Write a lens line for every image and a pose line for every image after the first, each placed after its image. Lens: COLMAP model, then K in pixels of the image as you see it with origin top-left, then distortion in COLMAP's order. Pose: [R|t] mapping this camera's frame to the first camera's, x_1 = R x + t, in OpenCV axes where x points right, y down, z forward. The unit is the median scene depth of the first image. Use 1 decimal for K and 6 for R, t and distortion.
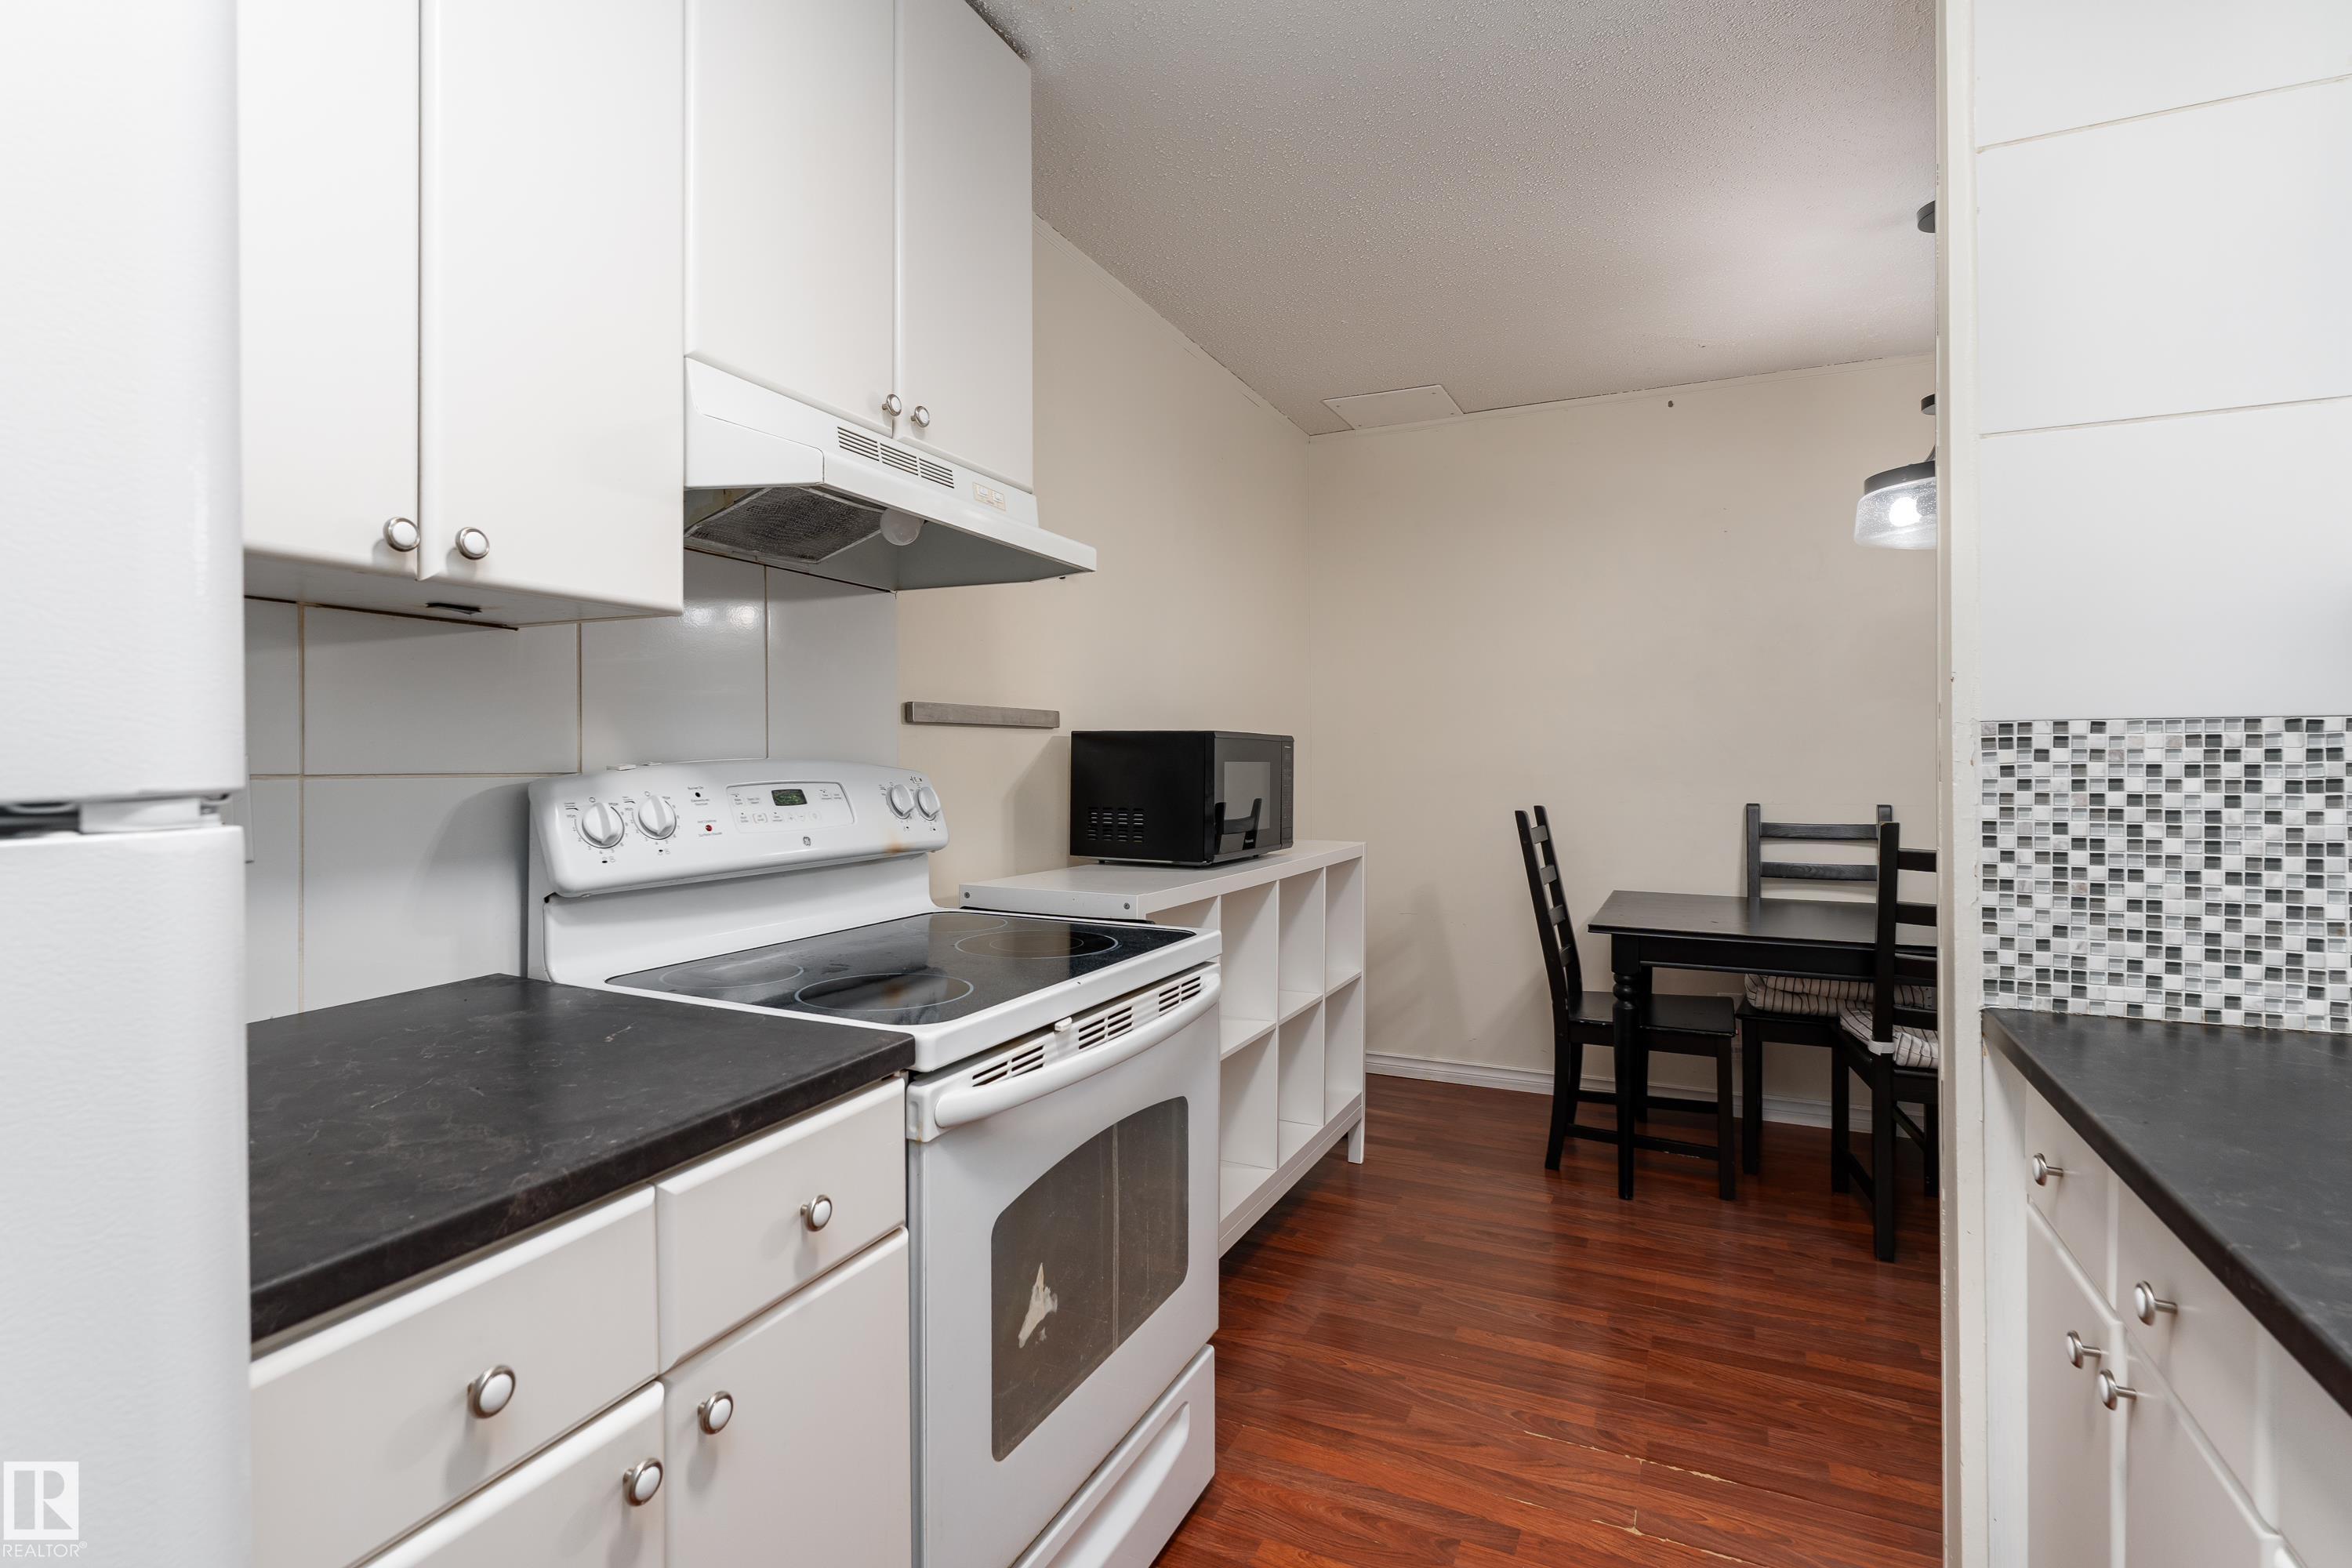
lens RADIAL K [[1127.8, 0, 1166.5], [0, 1127.8, 752.8], [0, 0, 1]] dist [-0.006391, -0.000790]
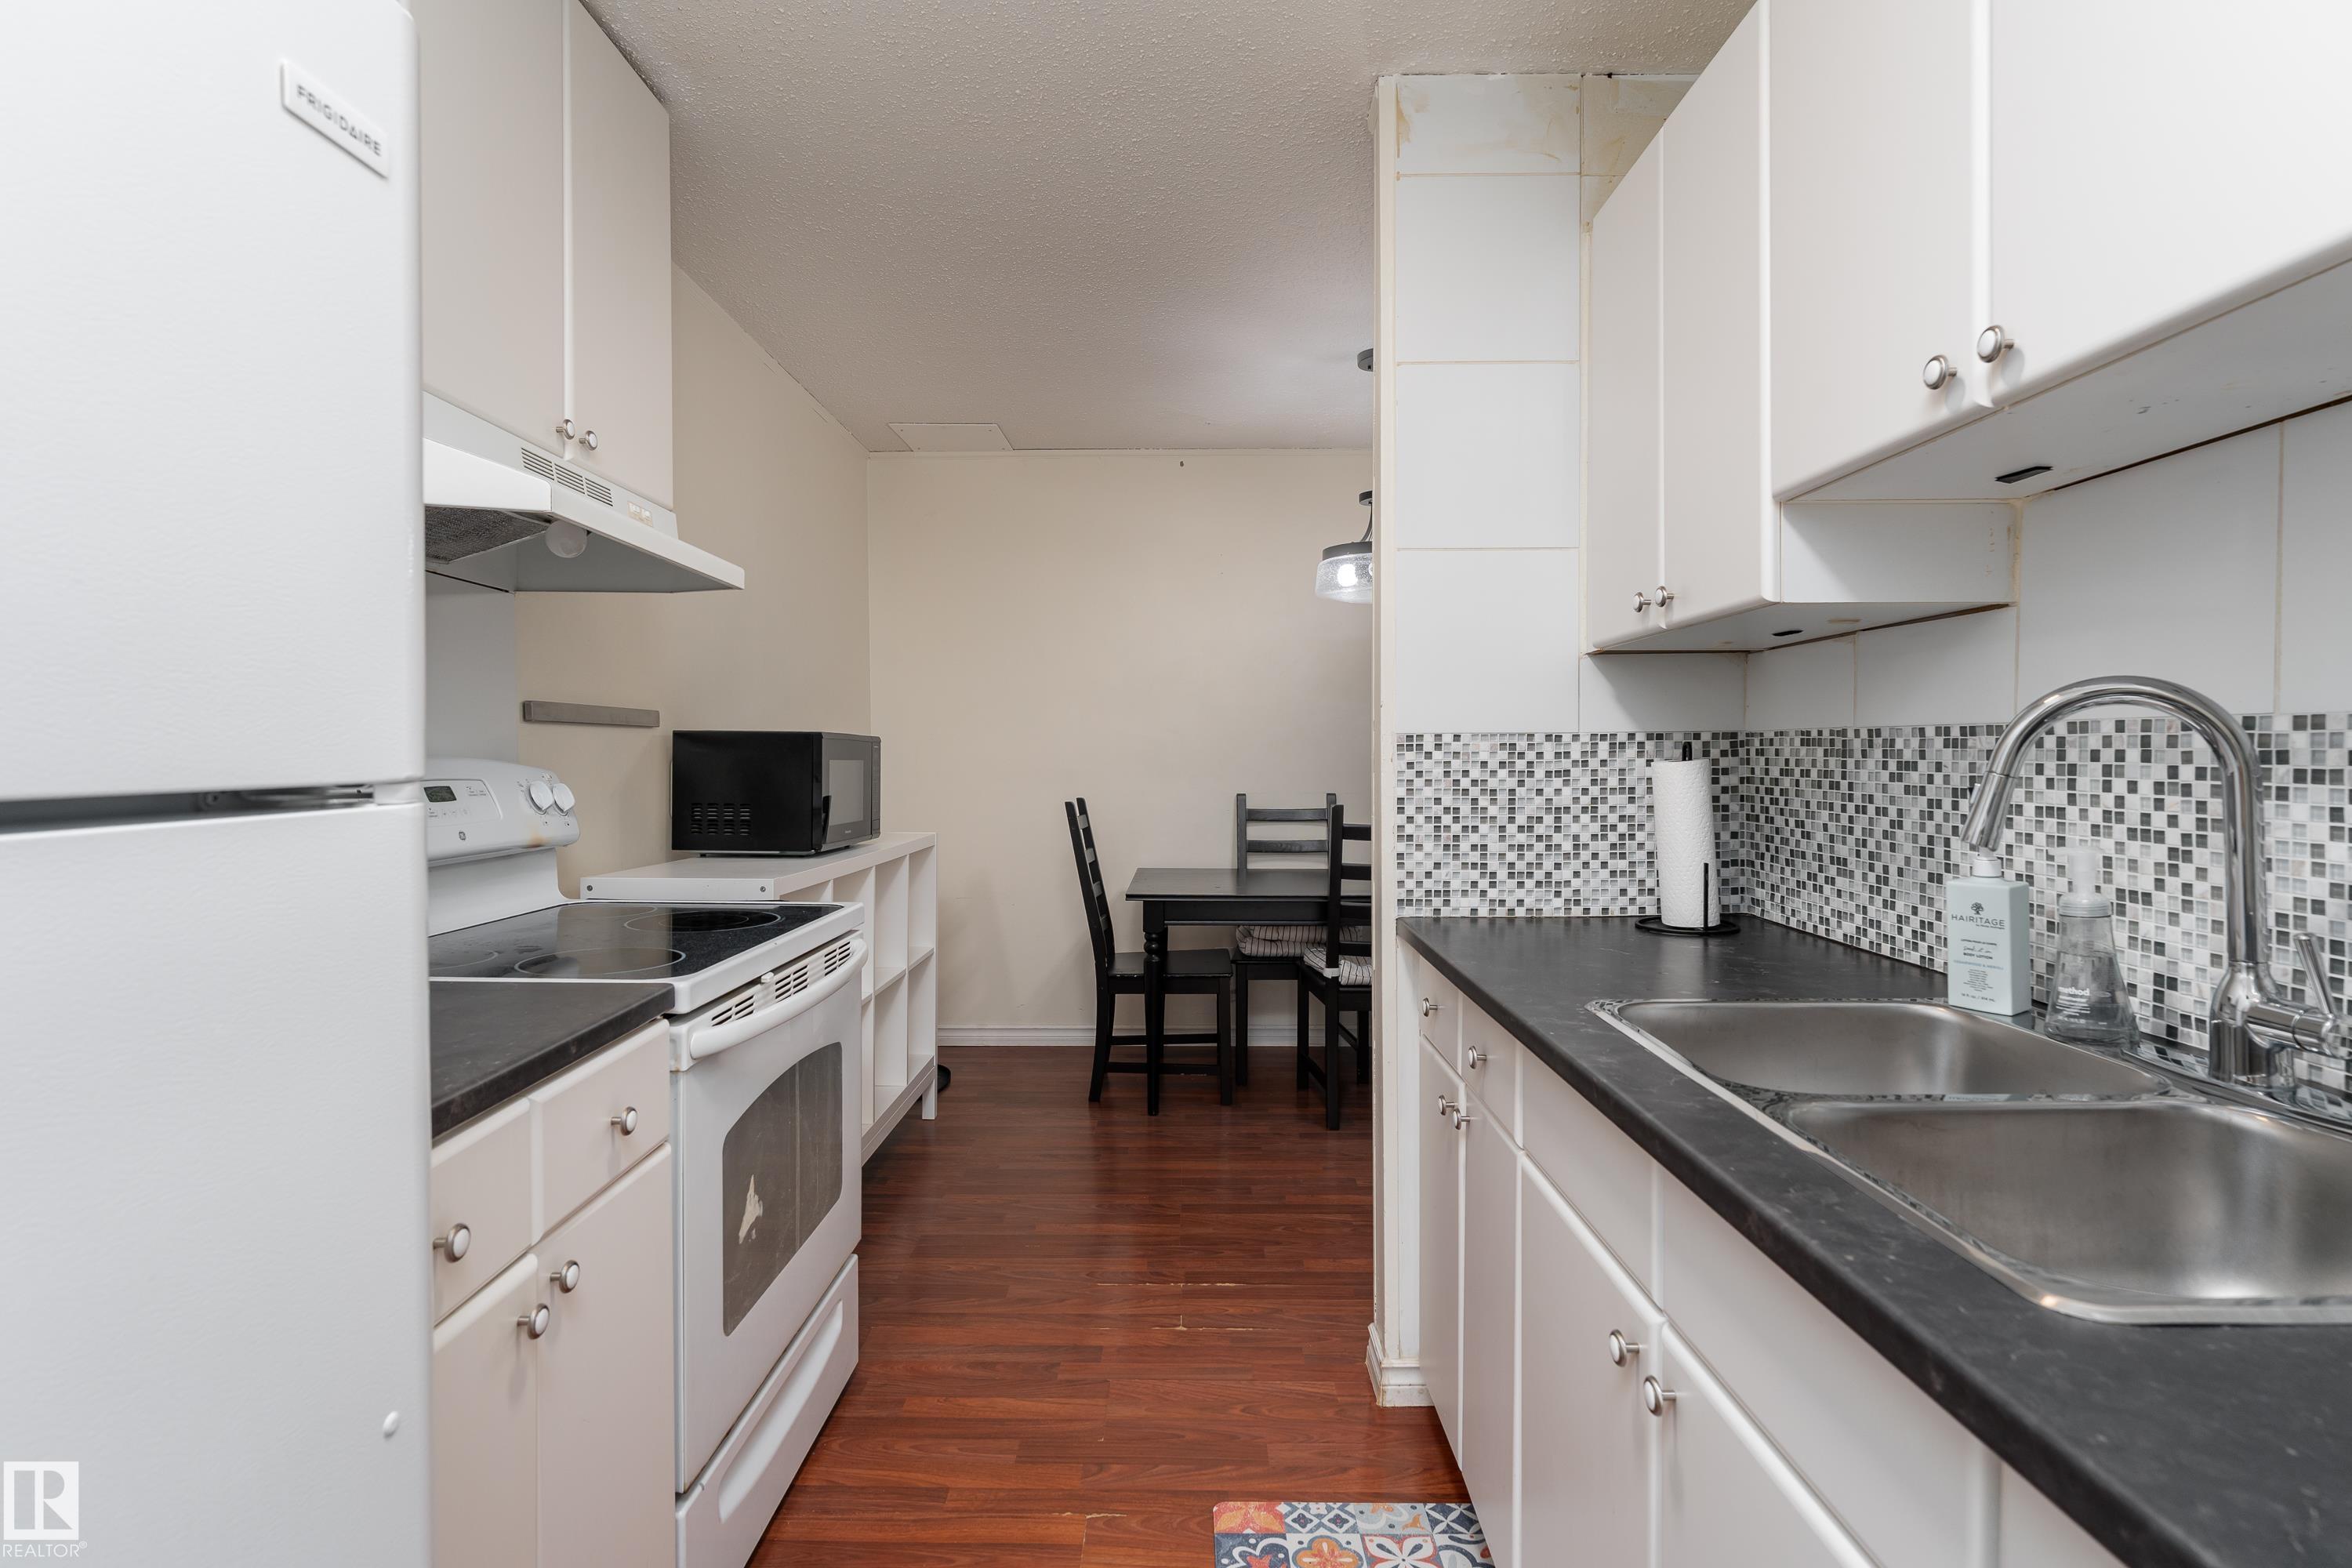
lens RADIAL K [[1127.8, 0, 1176.9], [0, 1127.8, 767.6], [0, 0, 1]] dist [-0.006391, -0.000790]
pose [[0.904563, -0.002695, 0.426332, -0.124688], [-0.003389, 0.999903, 0.013510, -0.000662], [-0.426327, -0.013666, 0.904466, -0.163037]]
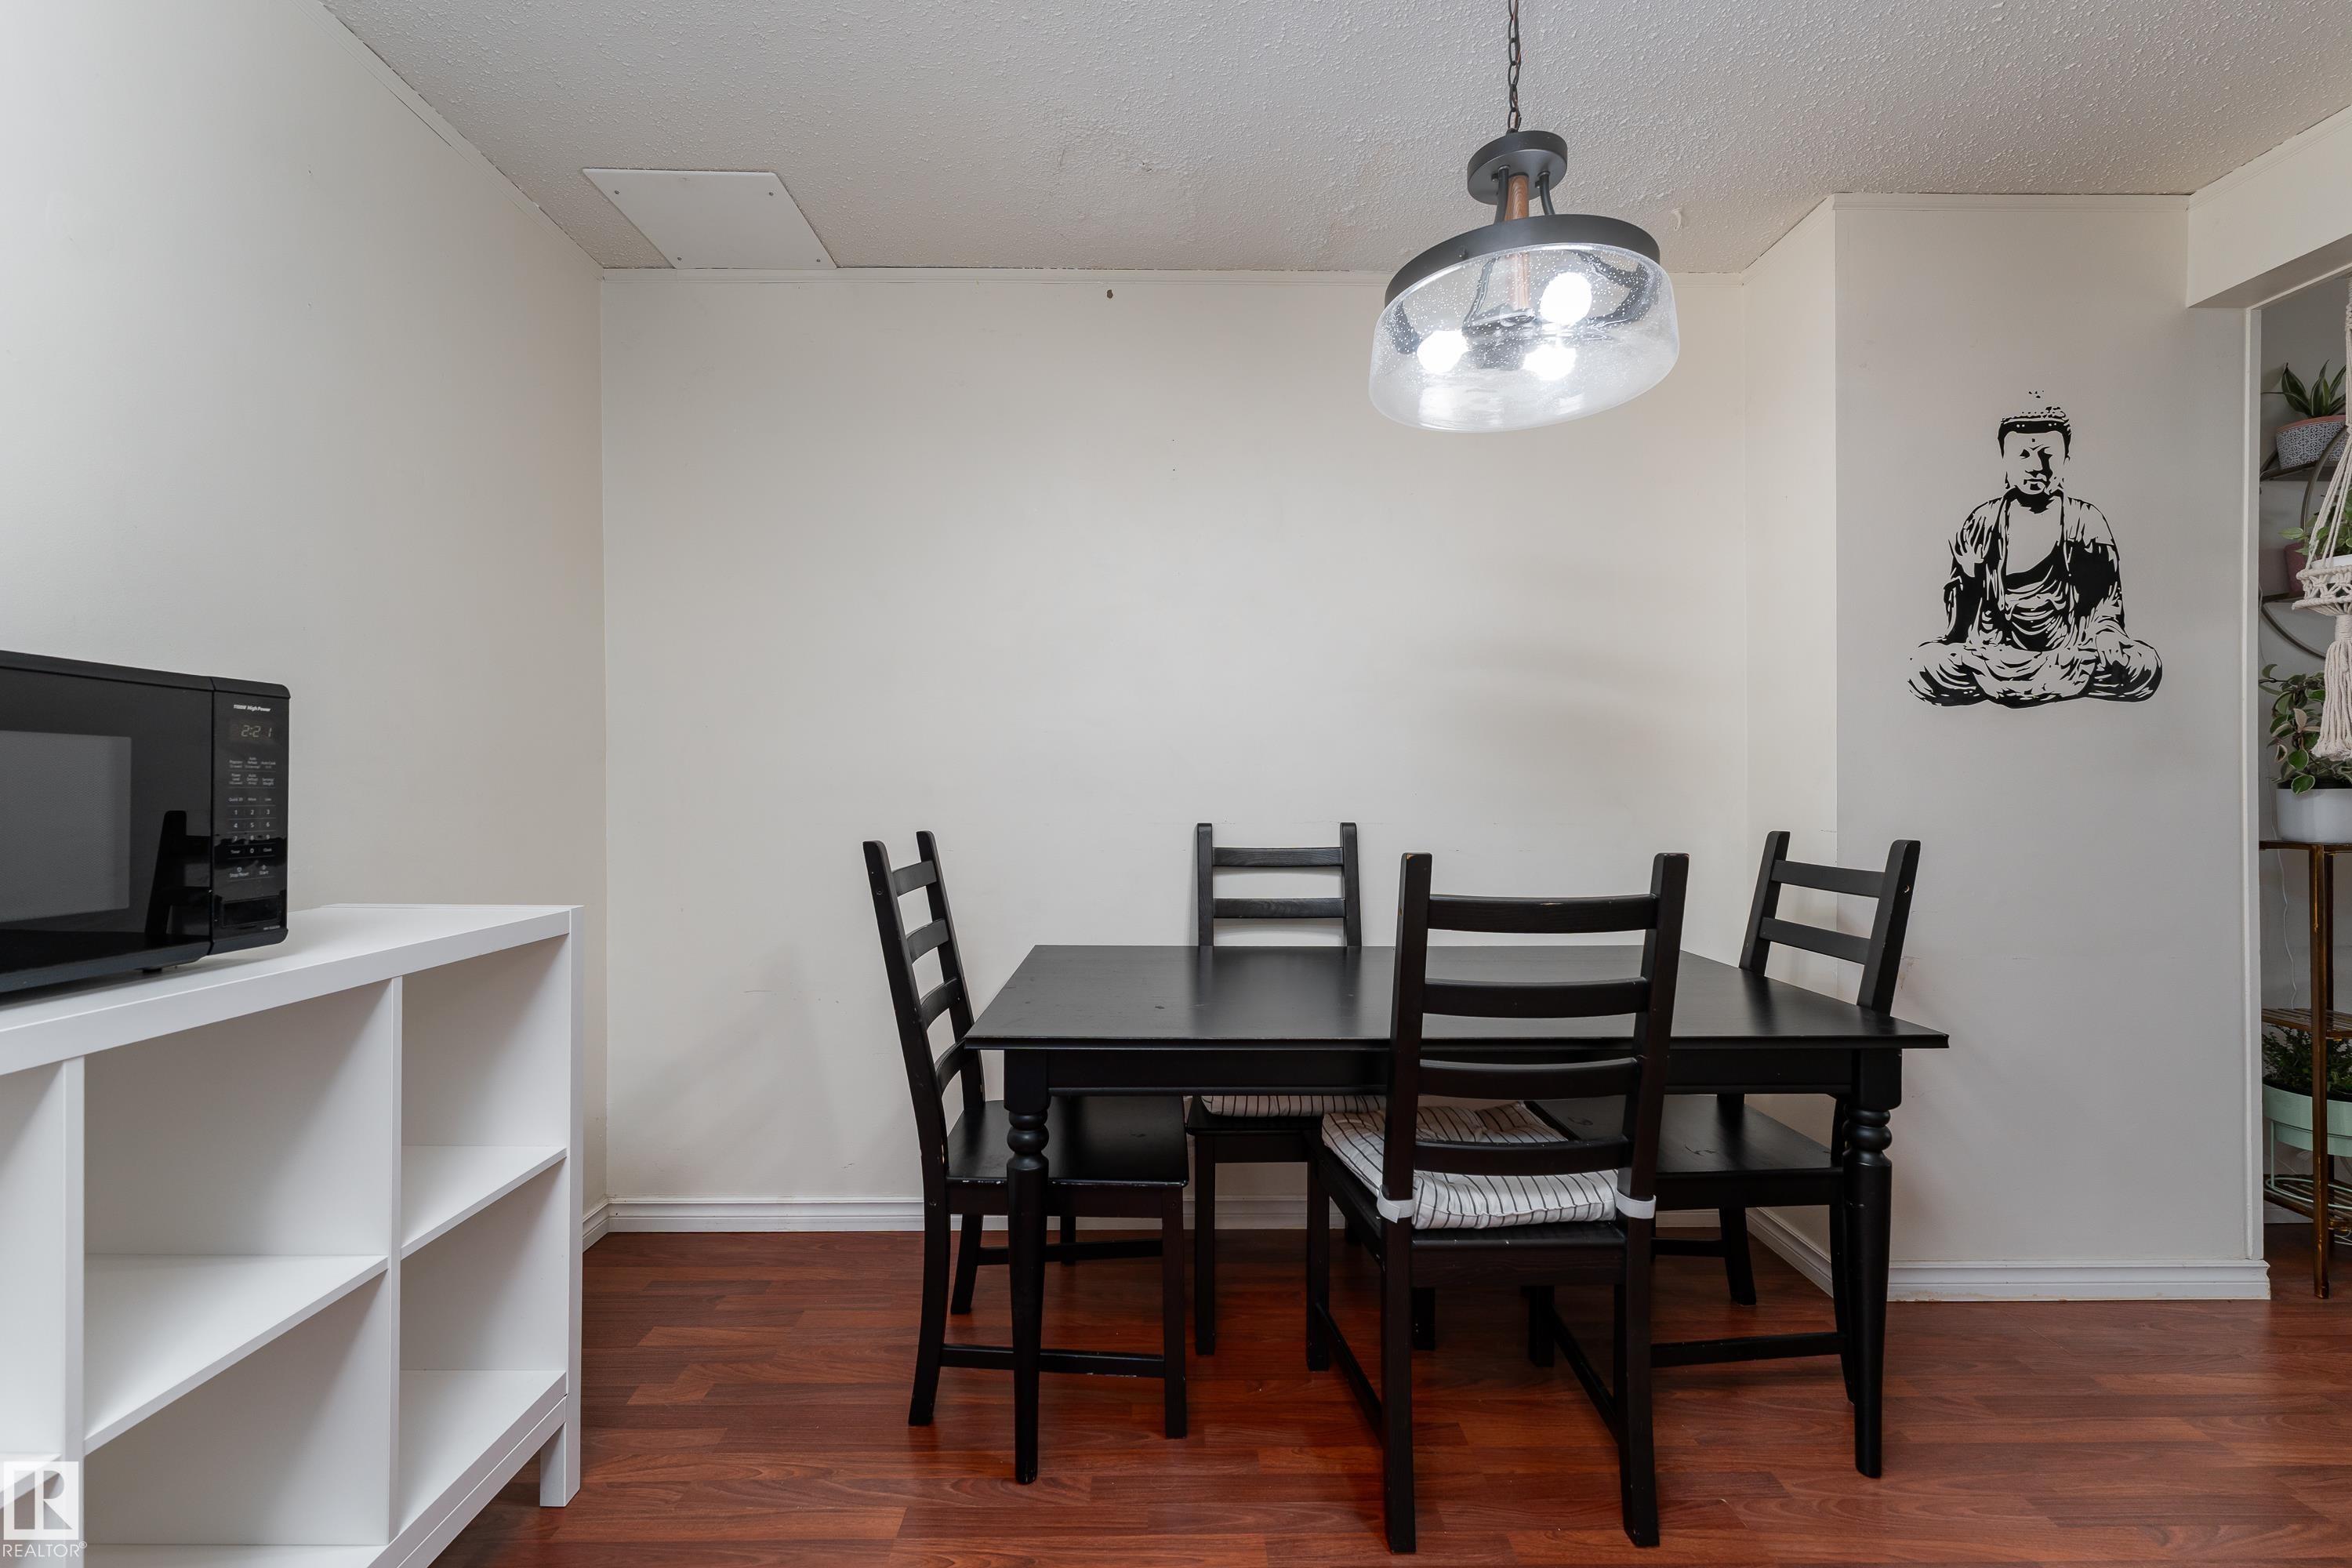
lens RADIAL K [[957.7, 0, 1176.7], [0, 957.7, 789.1], [0, 0, 1]] dist [0.000187, -0.000173]
pose [[0.891362, 0.000831, 0.453291, 0.334426], [-0.004743, 0.999961, 0.007493, 0.027364], [-0.453267, -0.008829, 0.891331, 0.687848]]
